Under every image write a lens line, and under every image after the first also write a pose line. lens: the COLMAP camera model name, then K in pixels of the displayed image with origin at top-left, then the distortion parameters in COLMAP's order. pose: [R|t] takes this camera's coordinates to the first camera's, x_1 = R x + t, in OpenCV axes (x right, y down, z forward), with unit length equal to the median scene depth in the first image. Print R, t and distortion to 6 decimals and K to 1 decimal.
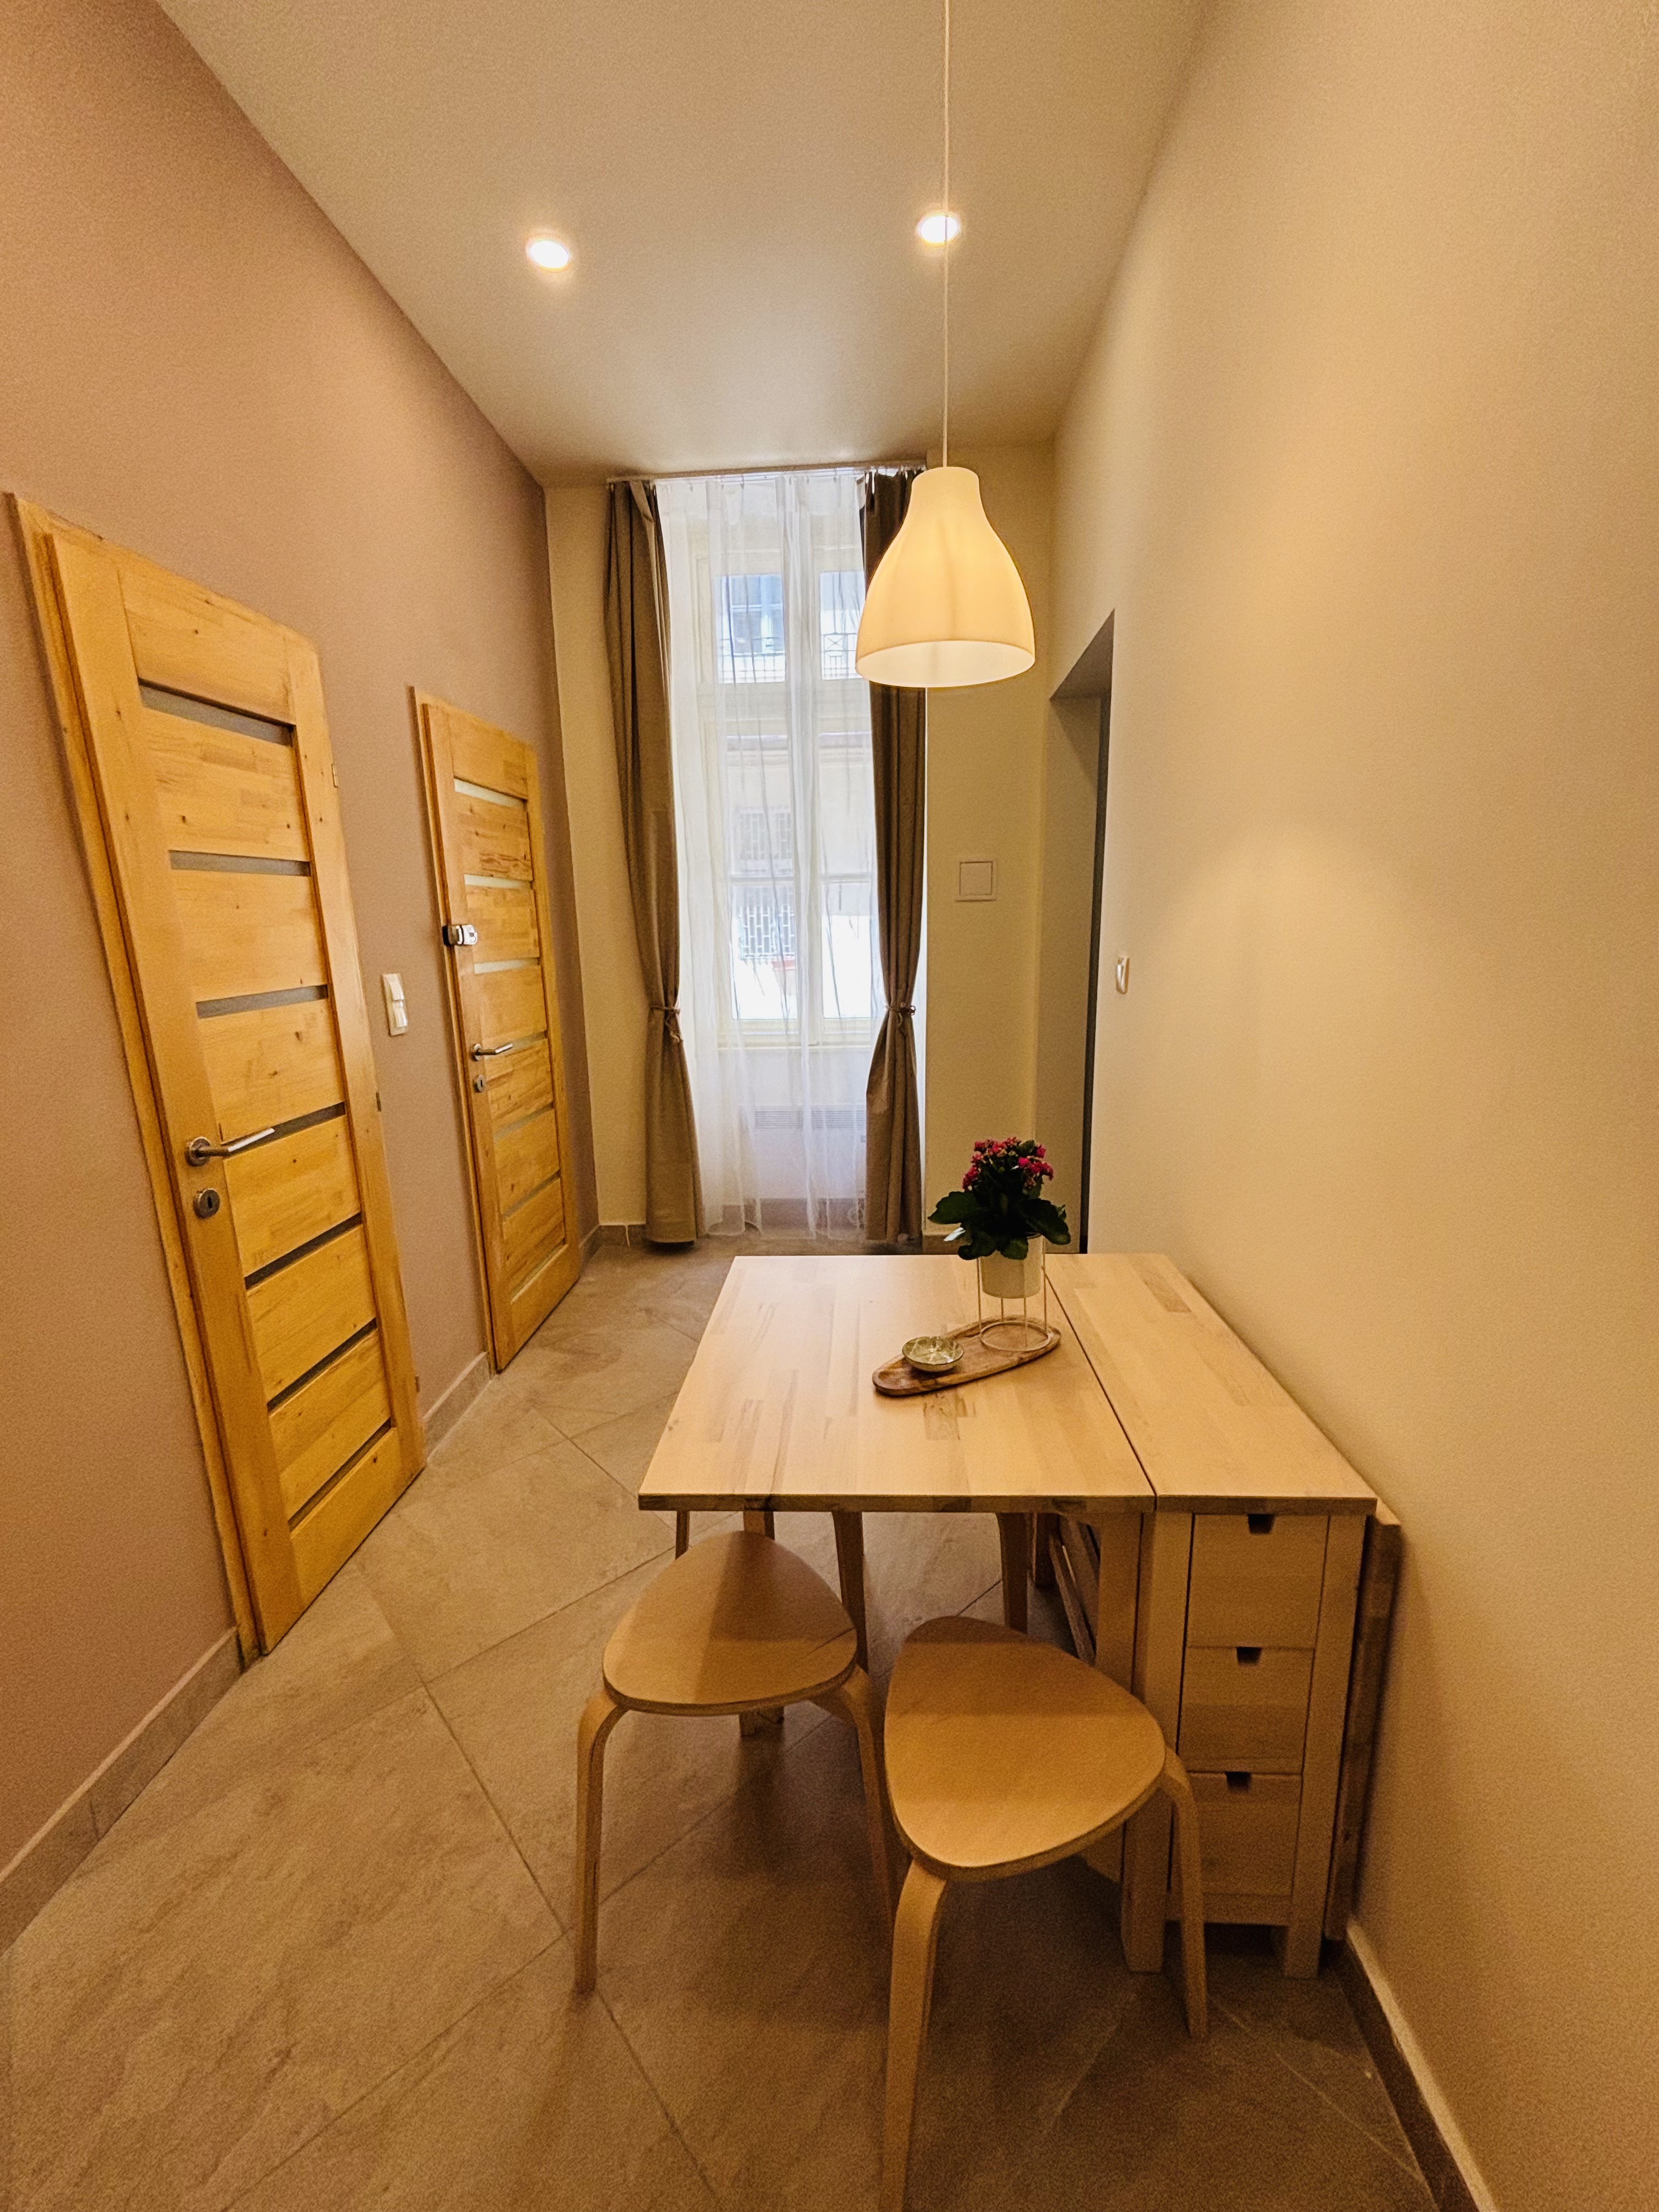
lens RADIAL K [[897.0, 0, 831.7], [0, 897.0, 1115.6], [0, 0, 1]] dist [-0.001183, -0.000452]
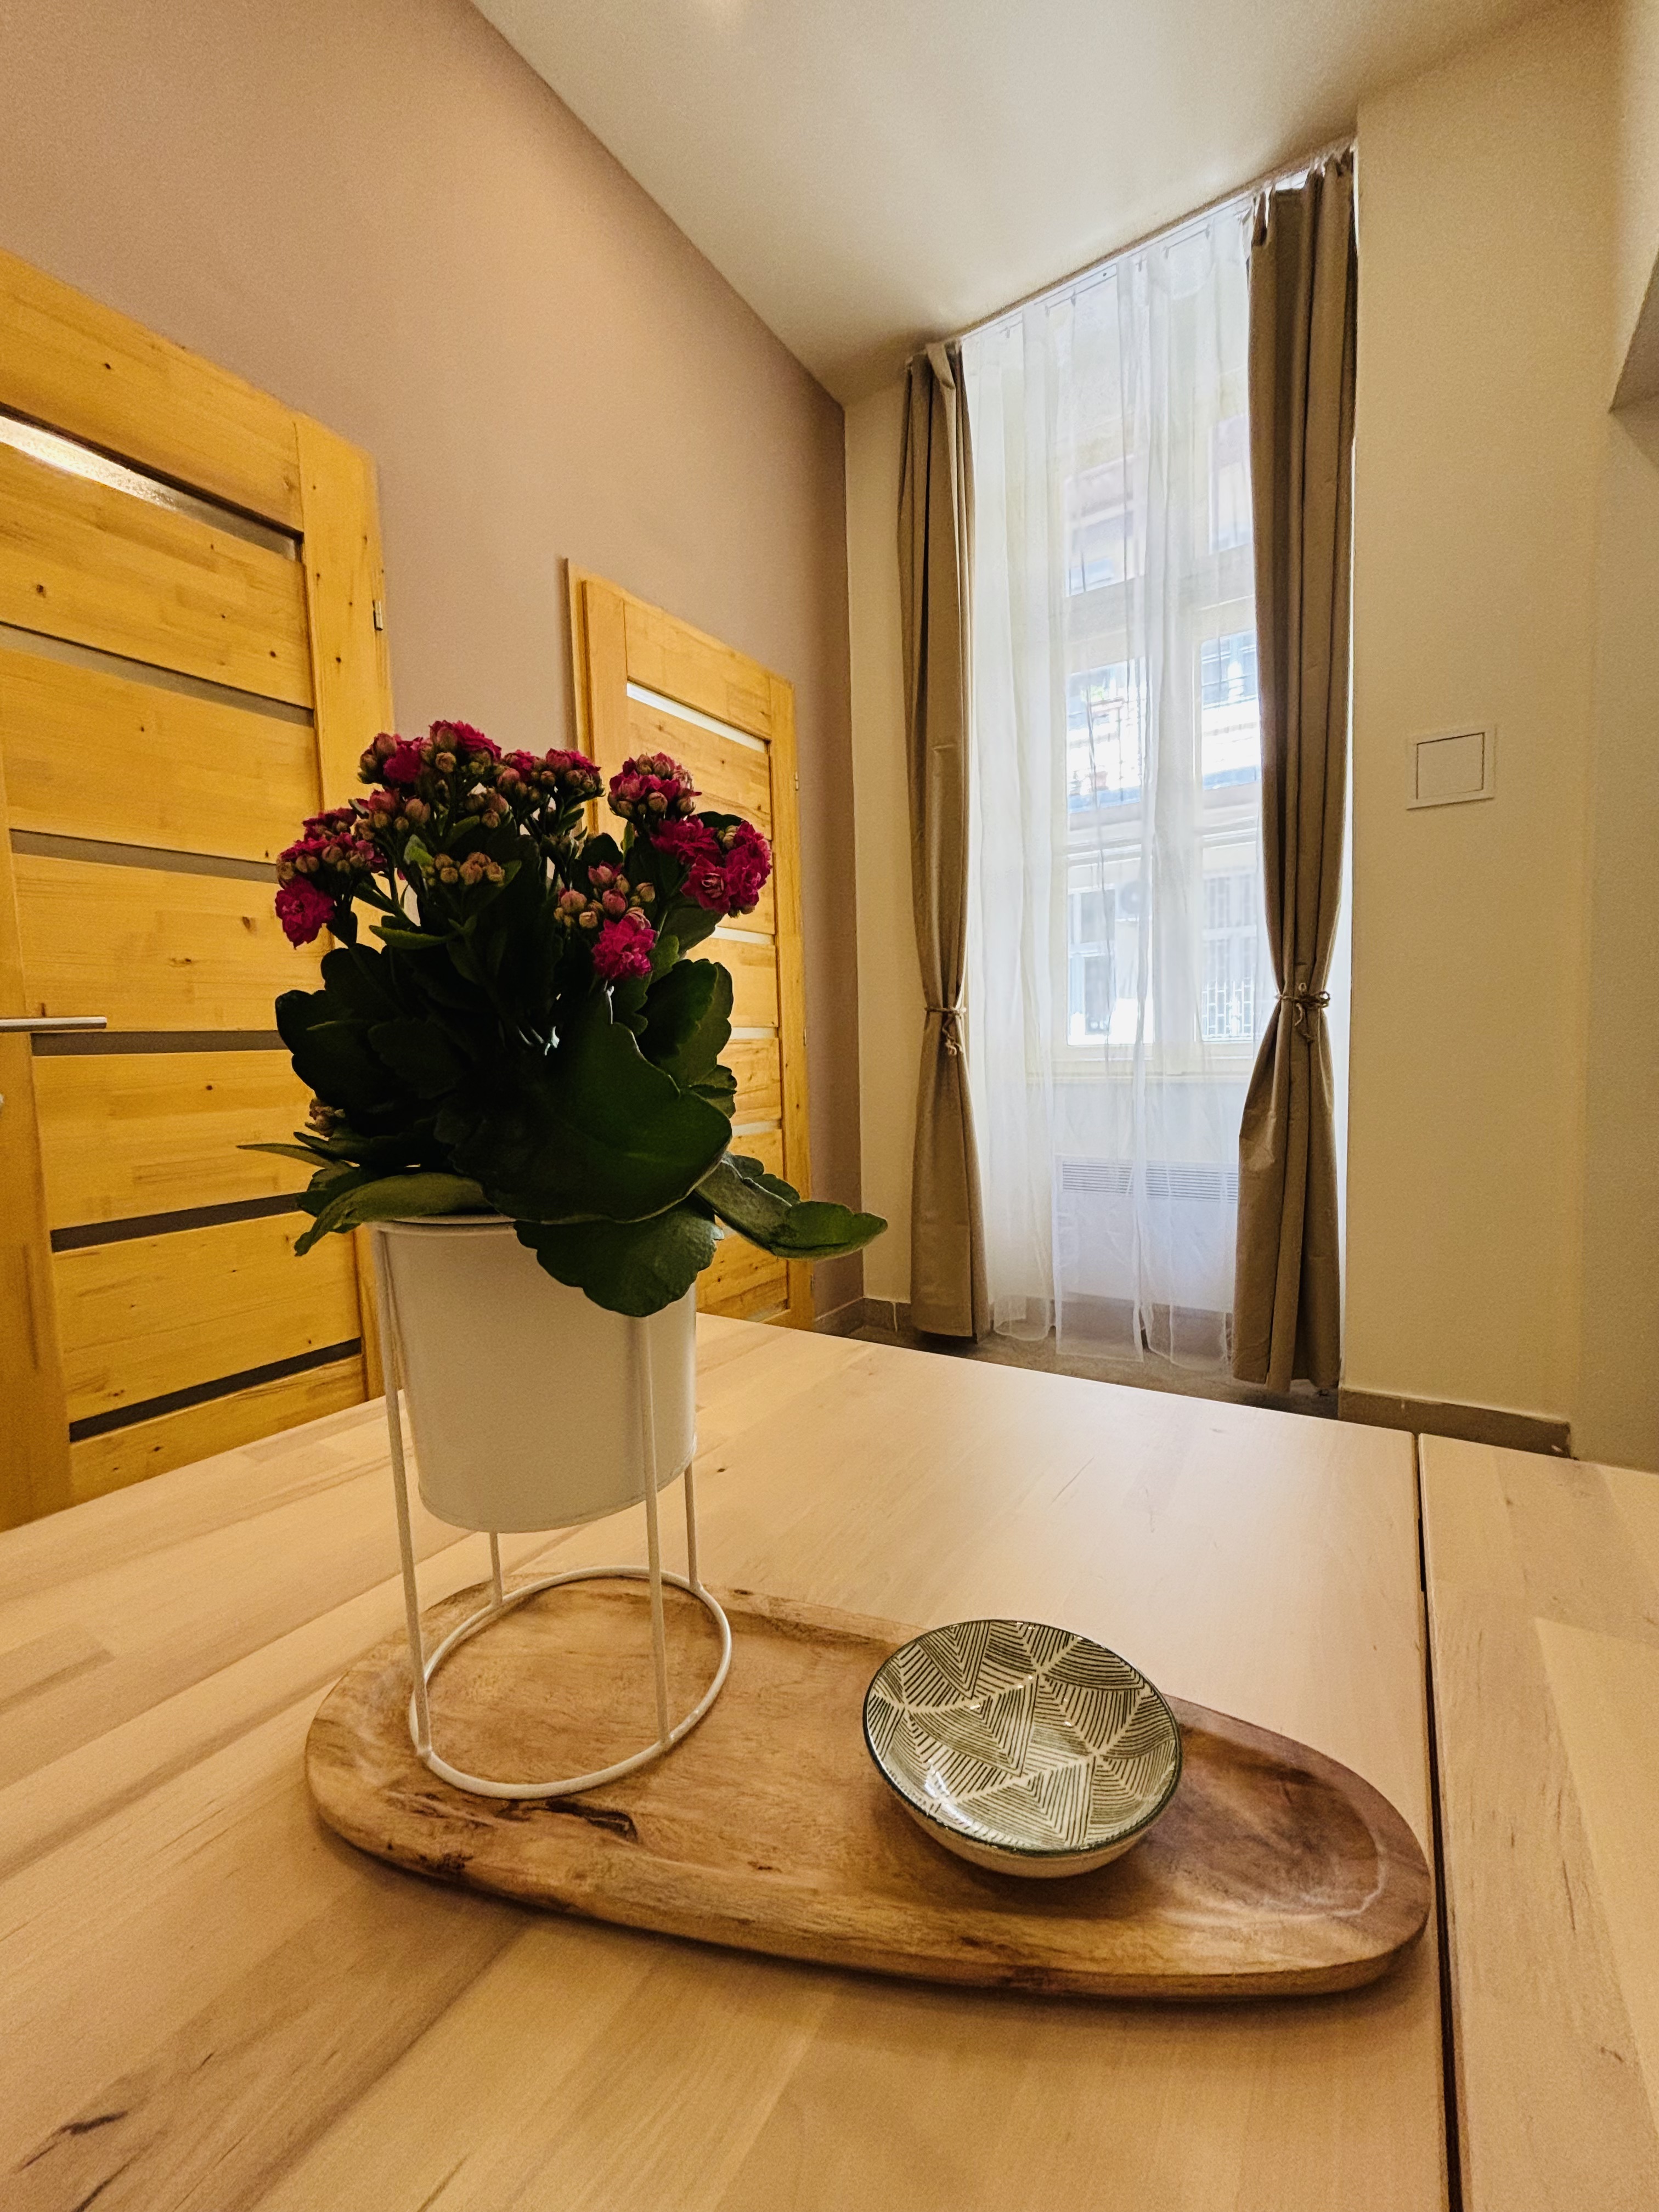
lens RADIAL K [[897.0, 0, 815.8], [0, 897.0, 1104.4], [0, 0, 1]] dist [-0.001183, -0.000452]
pose [[0.867665, 0.030191, -0.496233, 0.094802], [-0.095421, 0.989709, -0.106631, 0.048004], [0.487907, 0.139871, 0.861617, 0.324973]]
